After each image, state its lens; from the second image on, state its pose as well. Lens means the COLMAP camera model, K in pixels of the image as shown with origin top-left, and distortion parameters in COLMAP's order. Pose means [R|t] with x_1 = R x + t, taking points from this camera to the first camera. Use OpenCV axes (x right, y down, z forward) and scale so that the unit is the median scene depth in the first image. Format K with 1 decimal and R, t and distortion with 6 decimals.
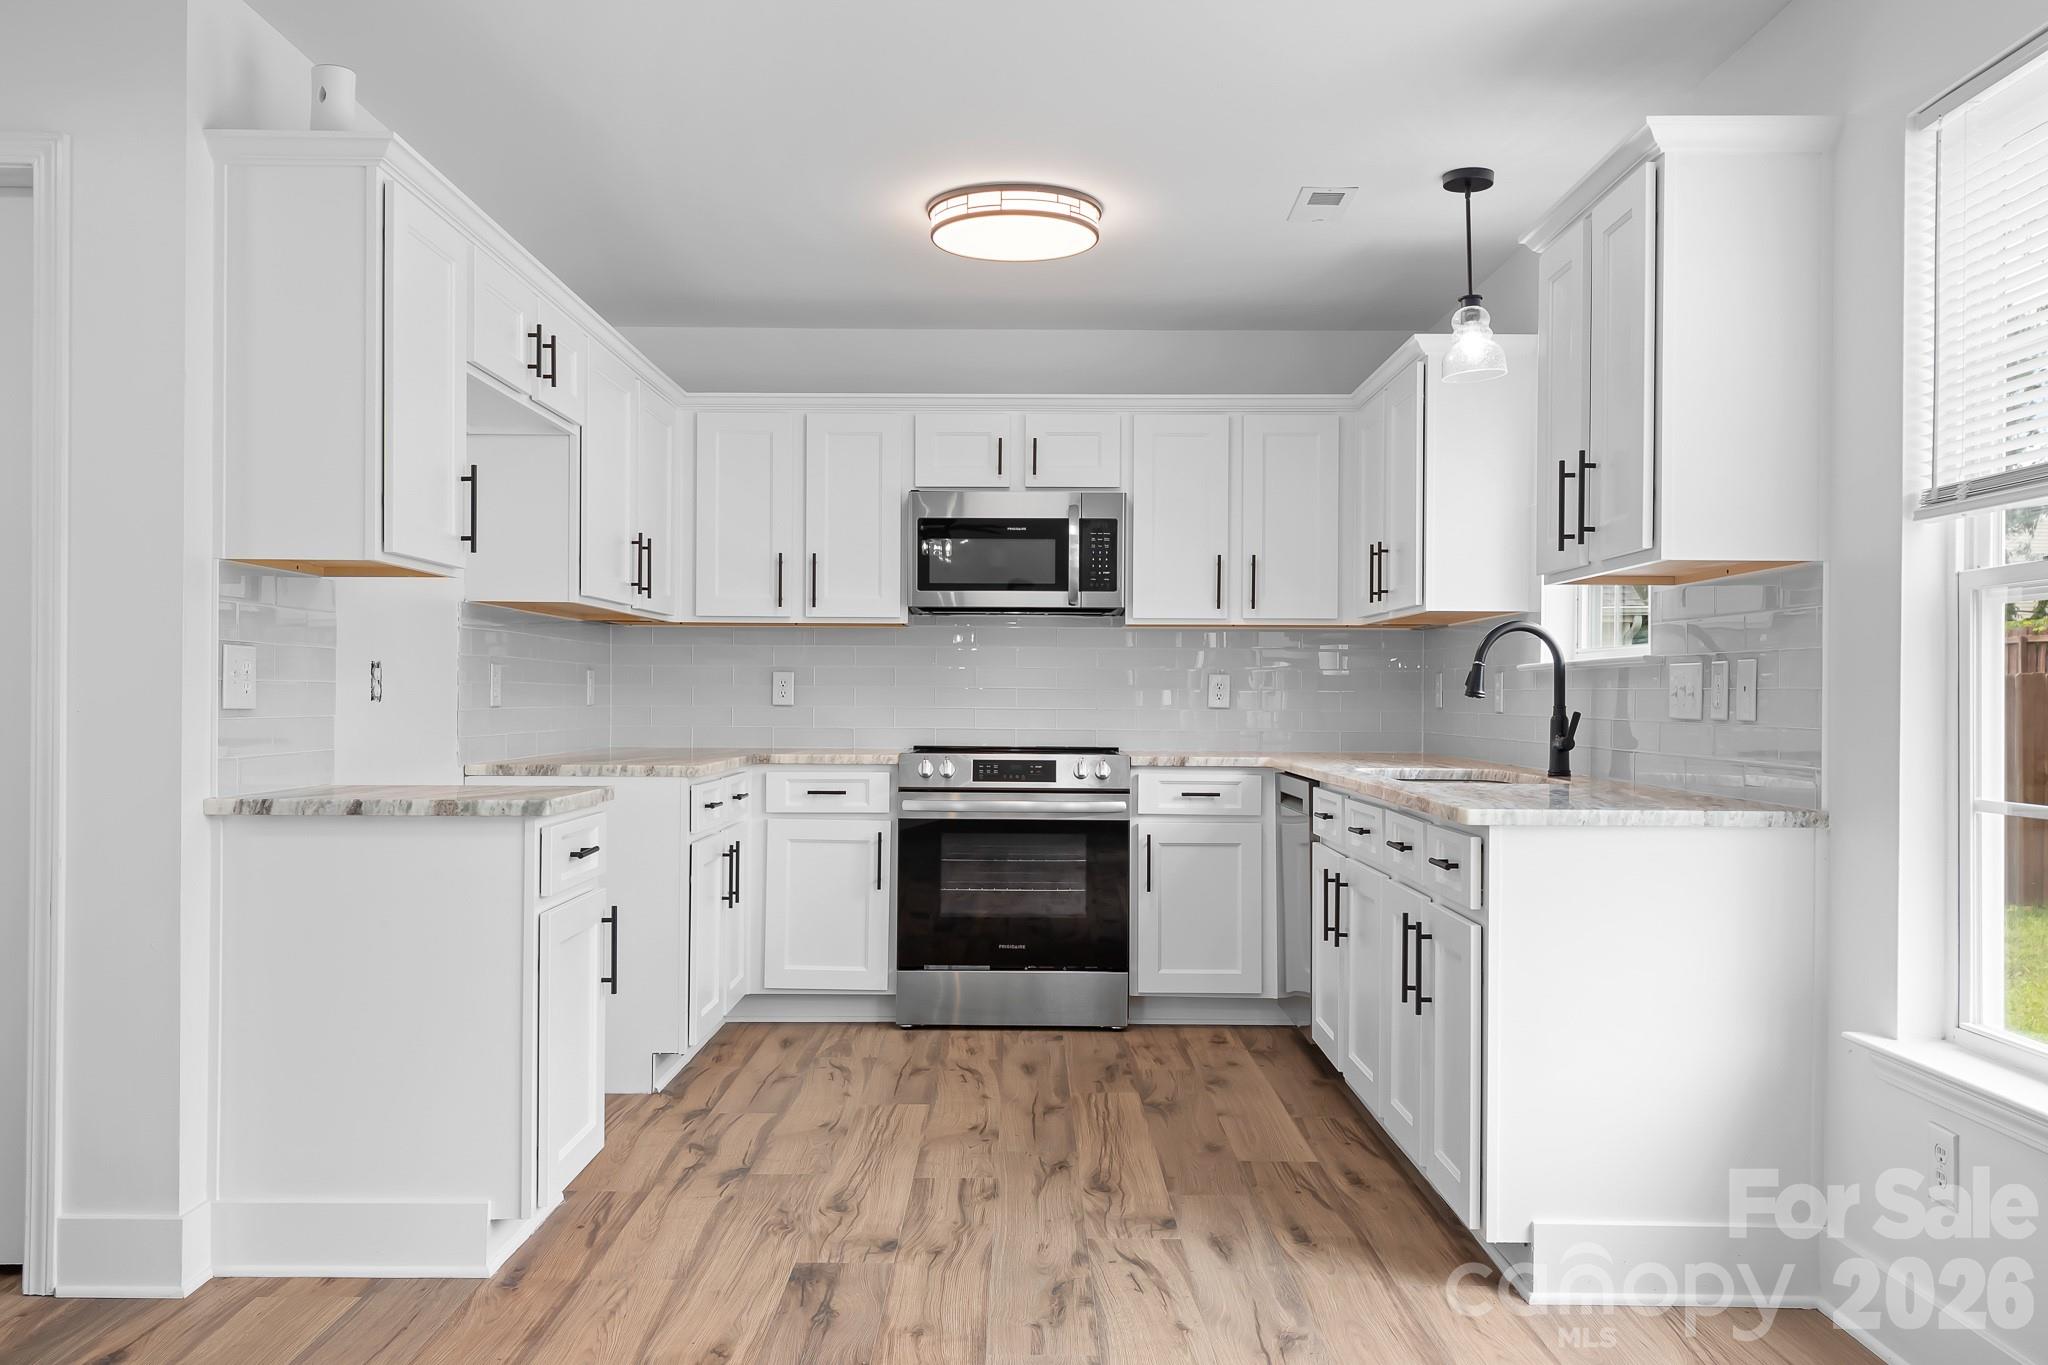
lens RADIAL K [[1667.8, 0, 1002.1], [0, 1667.8, 680.7], [0, 0, 1]] dist [0.035054, -0.008104]
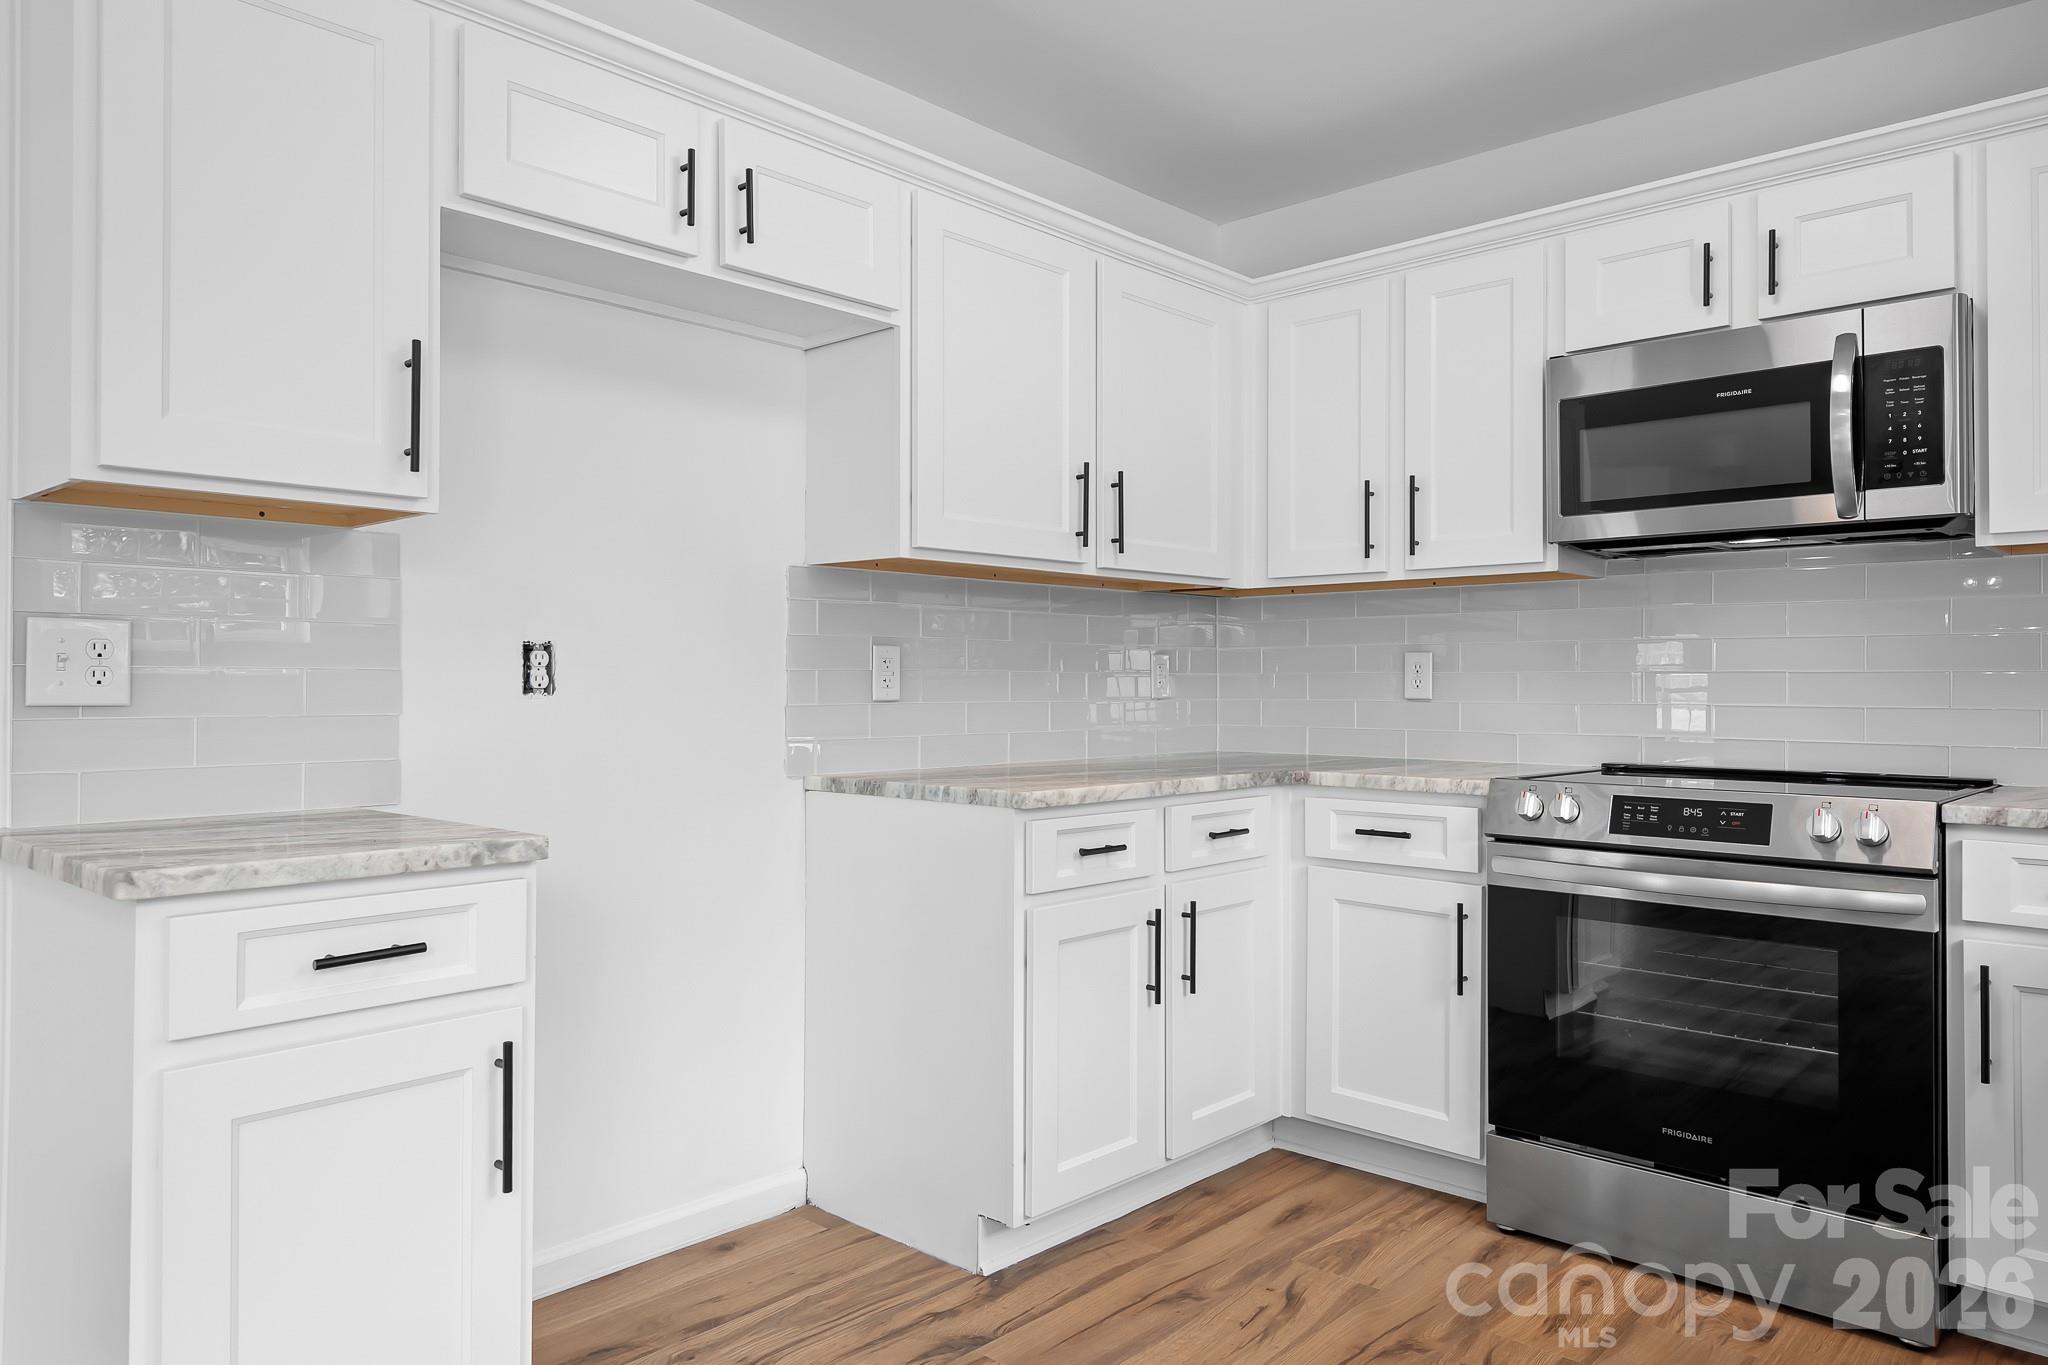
lens RADIAL K [[1386.2, 0, 989.9], [0, 1386.2, 662.0], [0, 0, 1]] dist [0.007793, -0.004572]
pose [[0.729972, -0.015524, -0.683300, 0.154434], [0.008691, 0.999872, -0.013432, 0.005837], [0.683421, 0.003866, 0.730014, 0.499938]]
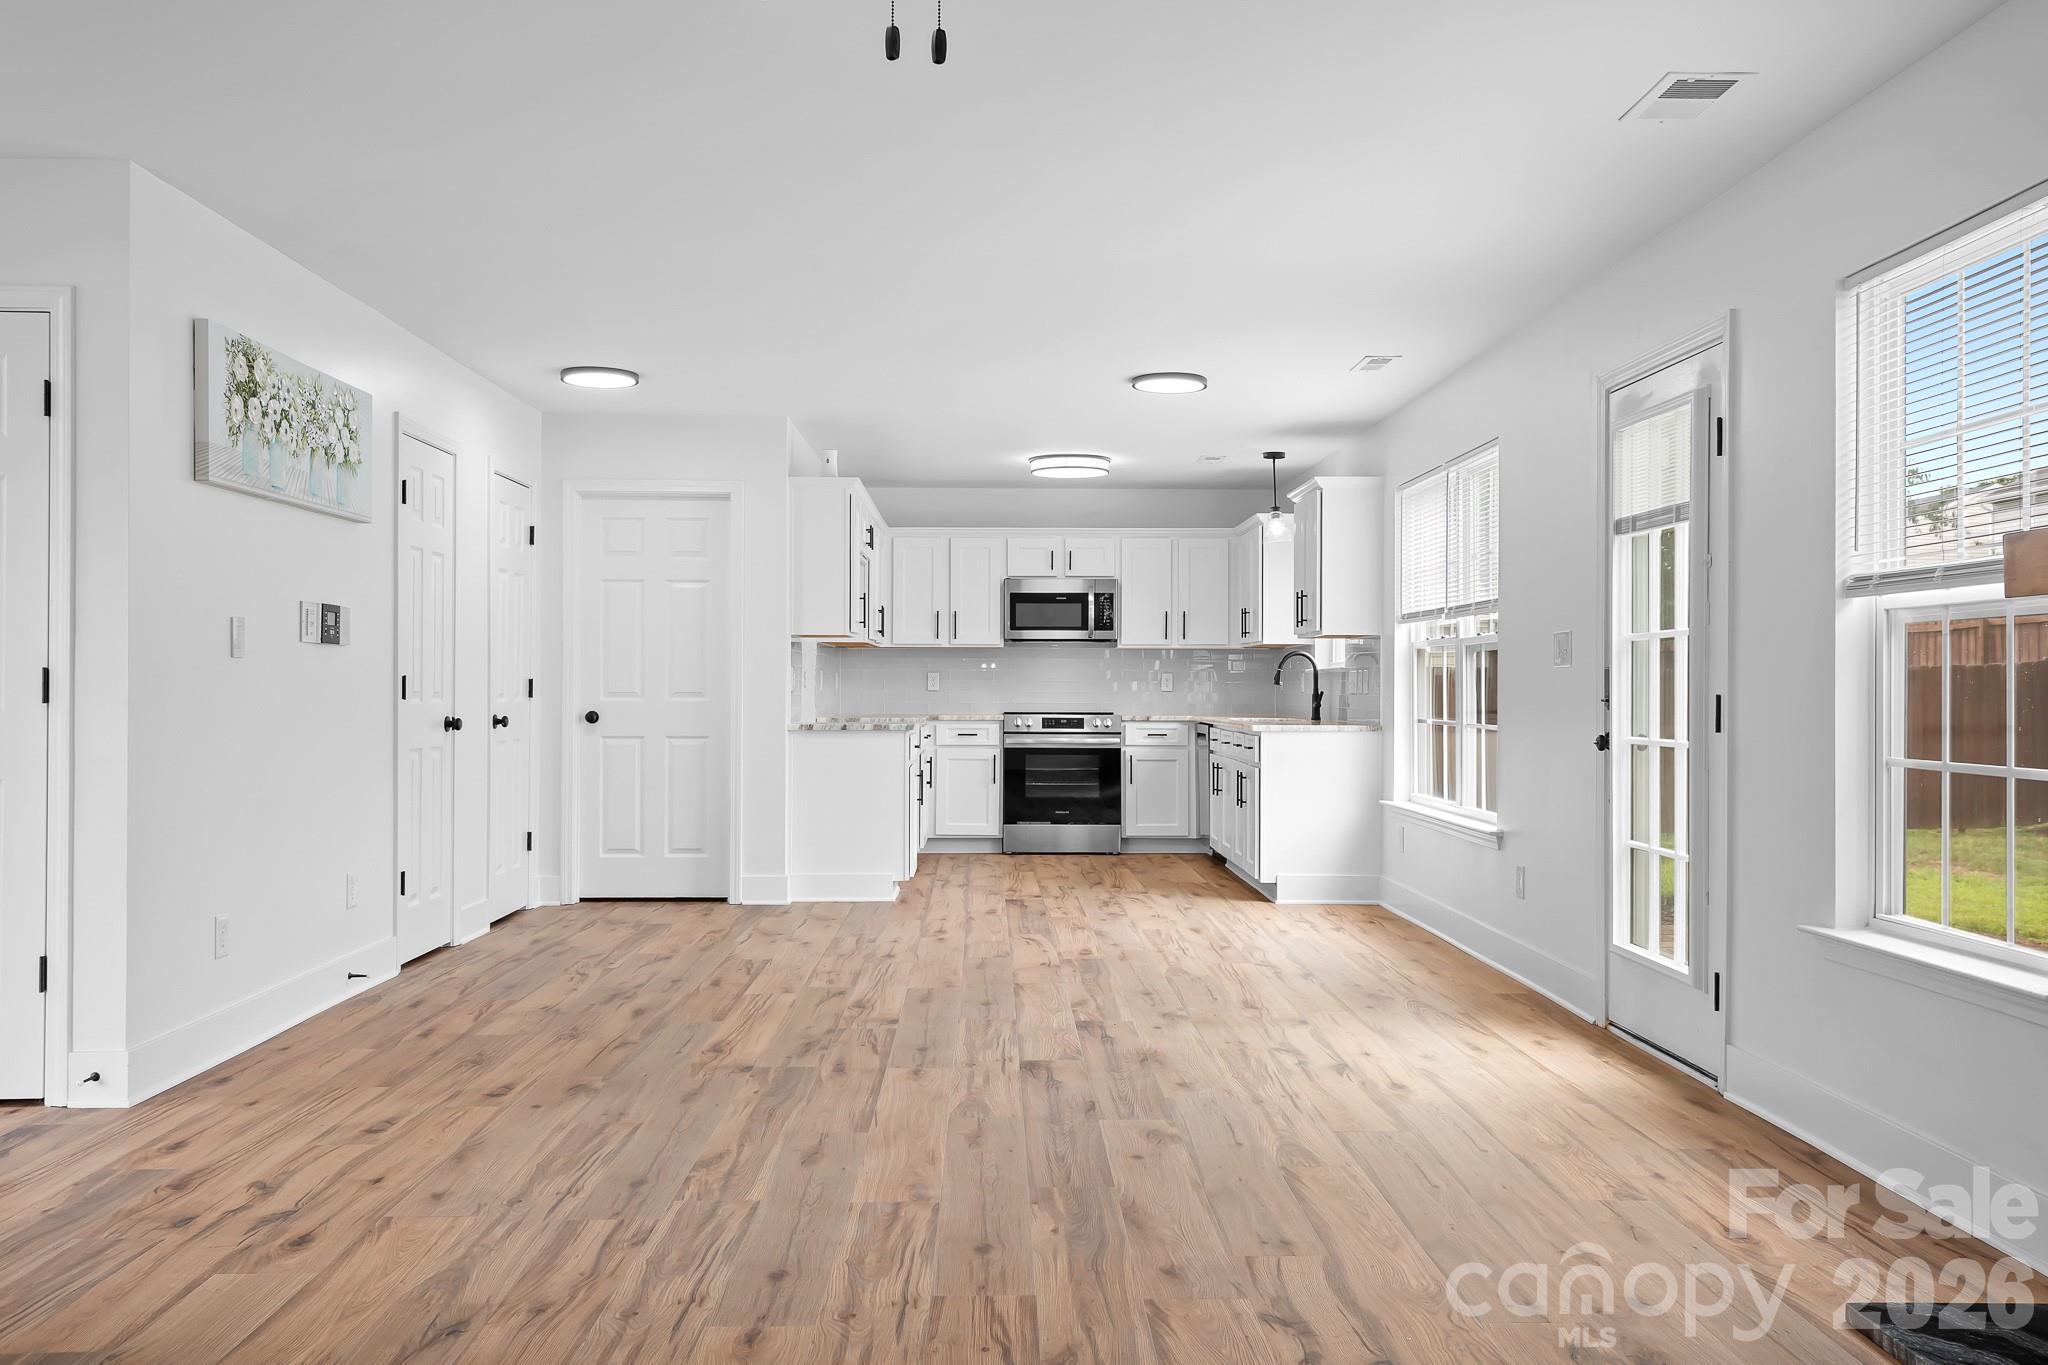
lens RADIAL K [[1667.8, 0, 994.1], [0, 1667.8, 658.8], [0, 0, 1]] dist [0.035054, -0.008104]
pose [[0.999780, -0.003275, 0.020709, -0.114204], [0.003408, 0.999974, -0.006363, -0.009743], [-0.020687, 0.006432, 0.999765, -0.966775]]
